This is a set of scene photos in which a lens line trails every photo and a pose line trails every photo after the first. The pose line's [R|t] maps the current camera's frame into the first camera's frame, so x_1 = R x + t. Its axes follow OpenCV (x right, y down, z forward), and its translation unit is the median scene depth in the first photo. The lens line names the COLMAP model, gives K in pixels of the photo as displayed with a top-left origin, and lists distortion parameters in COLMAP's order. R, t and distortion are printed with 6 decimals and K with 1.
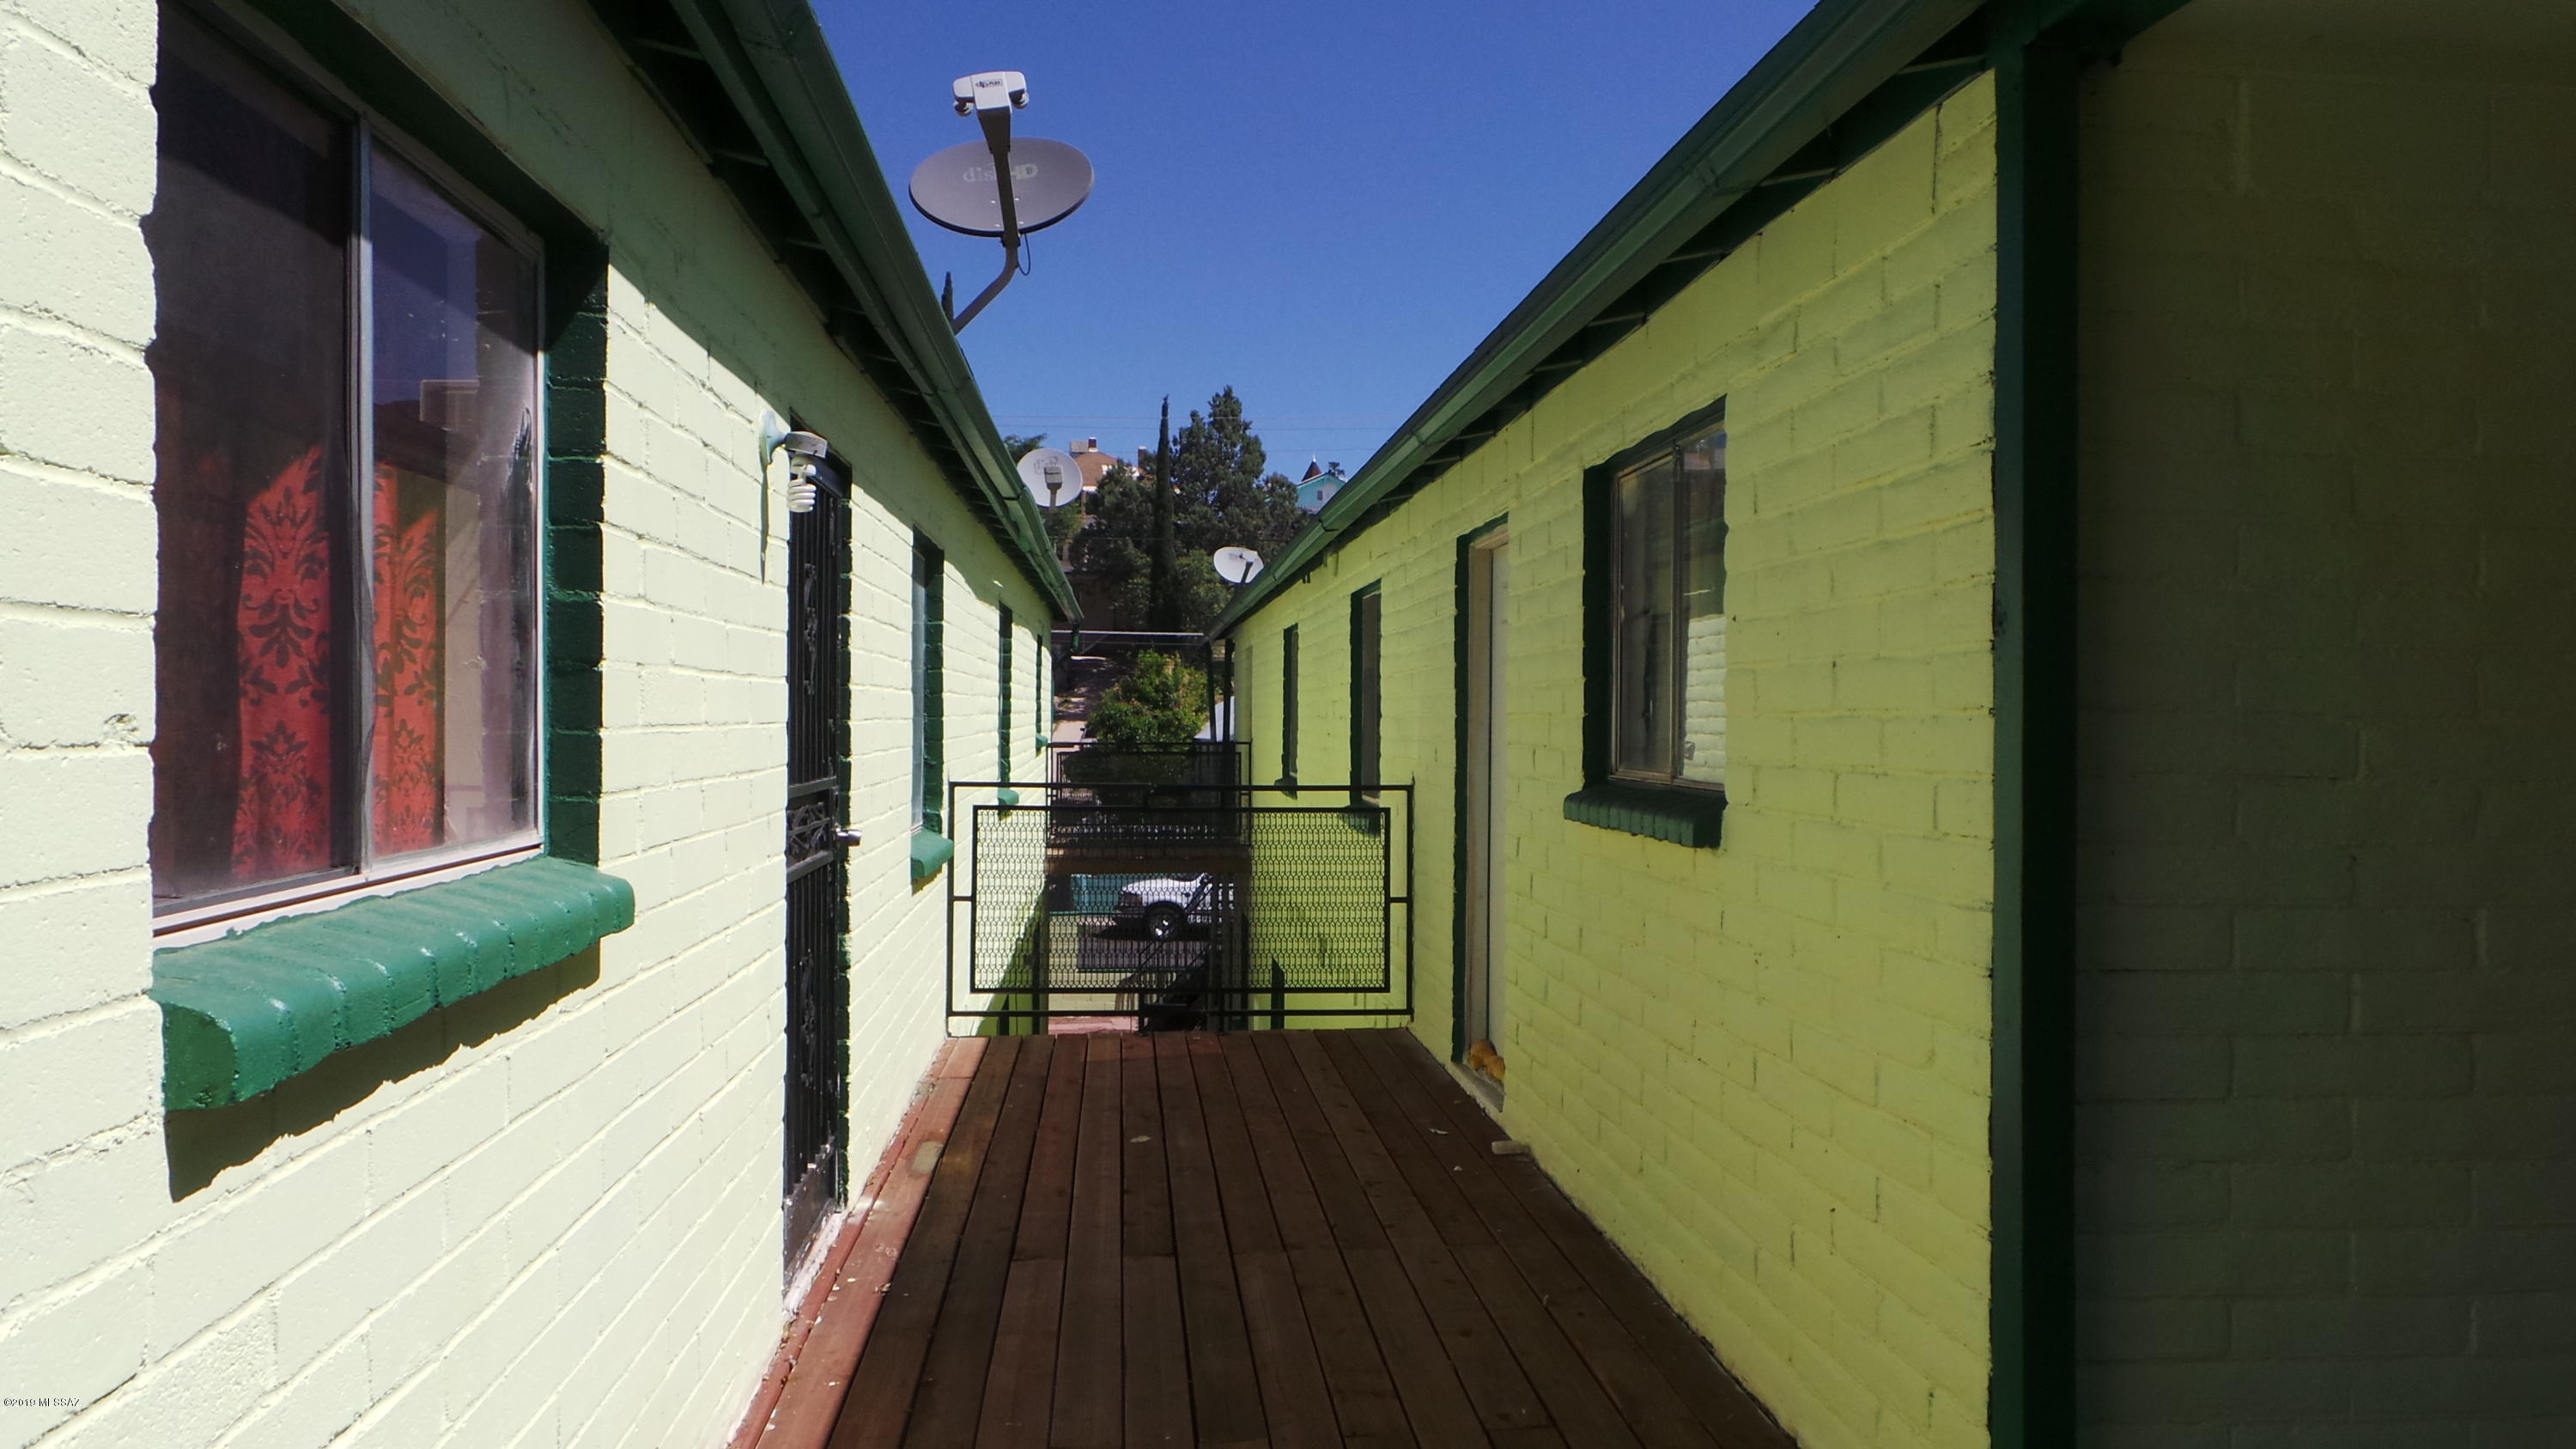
lens RADIAL K [[1814.5, 0, 1280.6], [0, 1814.5, 729.6], [0, 0, 1]] dist [0.003437, 0.005422]
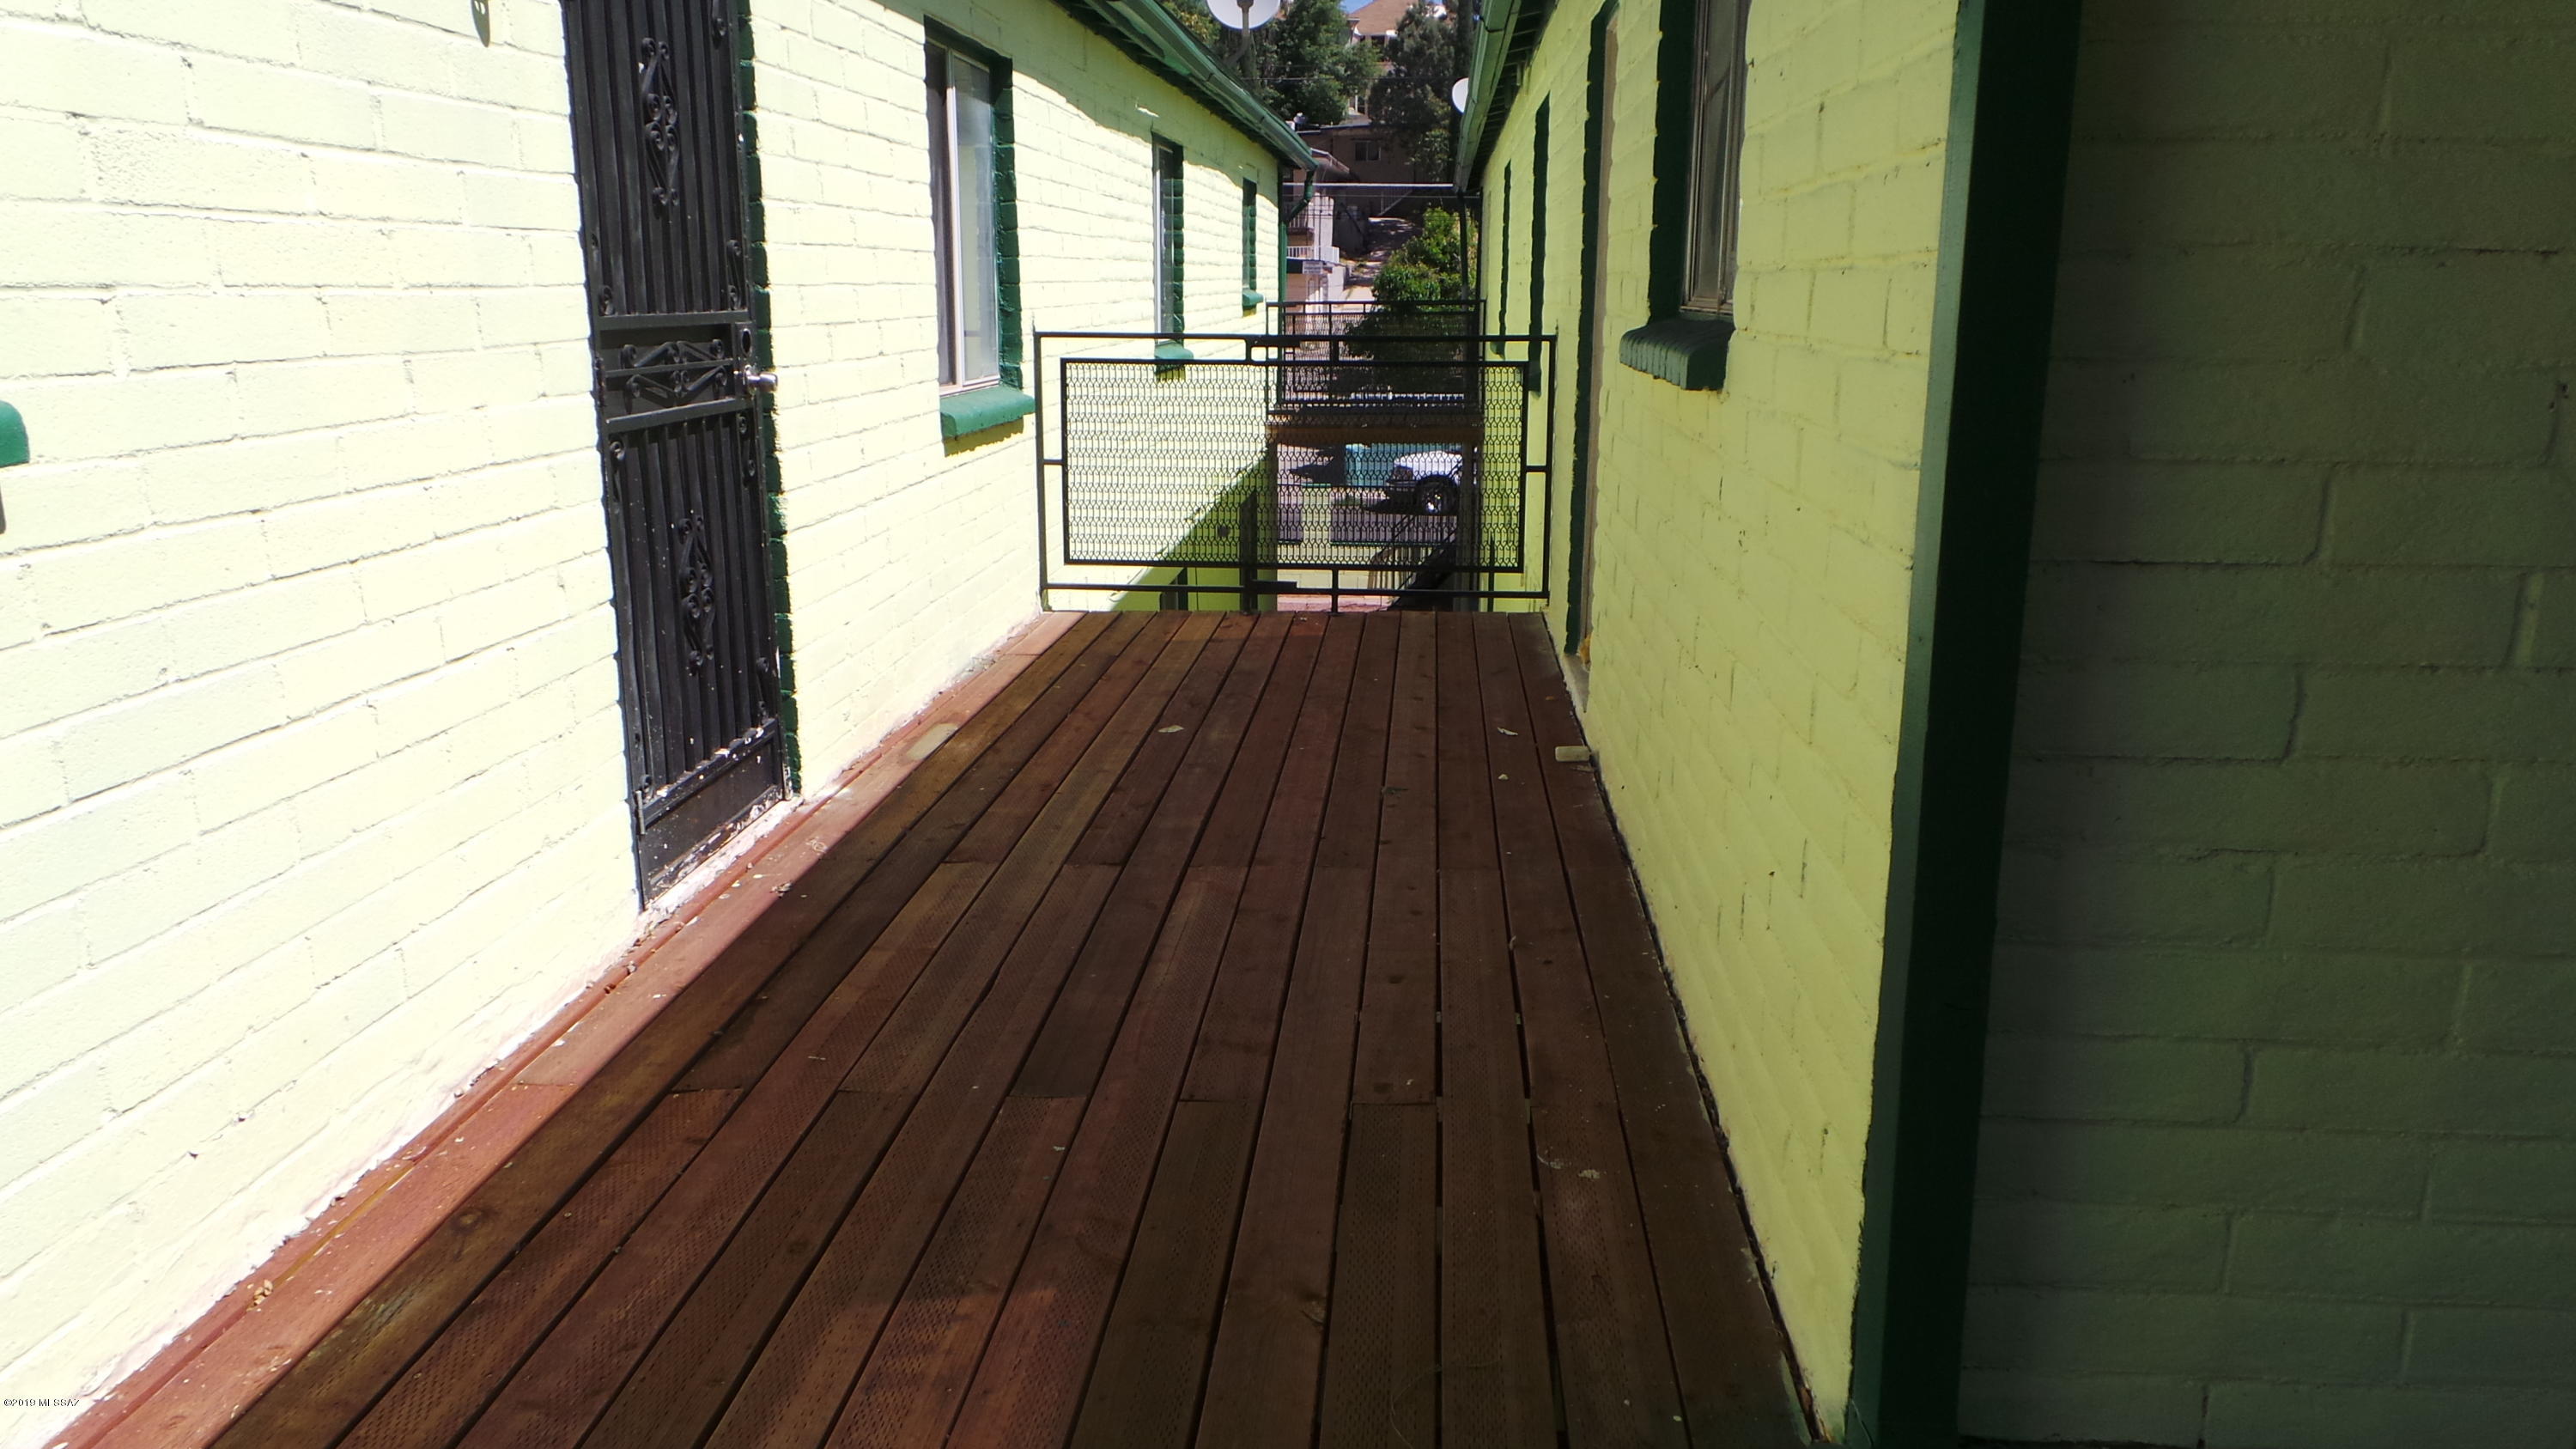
lens RADIAL K [[1814.5, 0, 1280.6], [0, 1814.5, 729.6], [0, 0, 1]] dist [0.003437, 0.005422]
pose [[0.985116, 0.034621, -0.168370, 0.128498], [0.005161, 0.973108, 0.230292, 0.018666], [0.171815, -0.227733, 0.958445, 0.146619]]
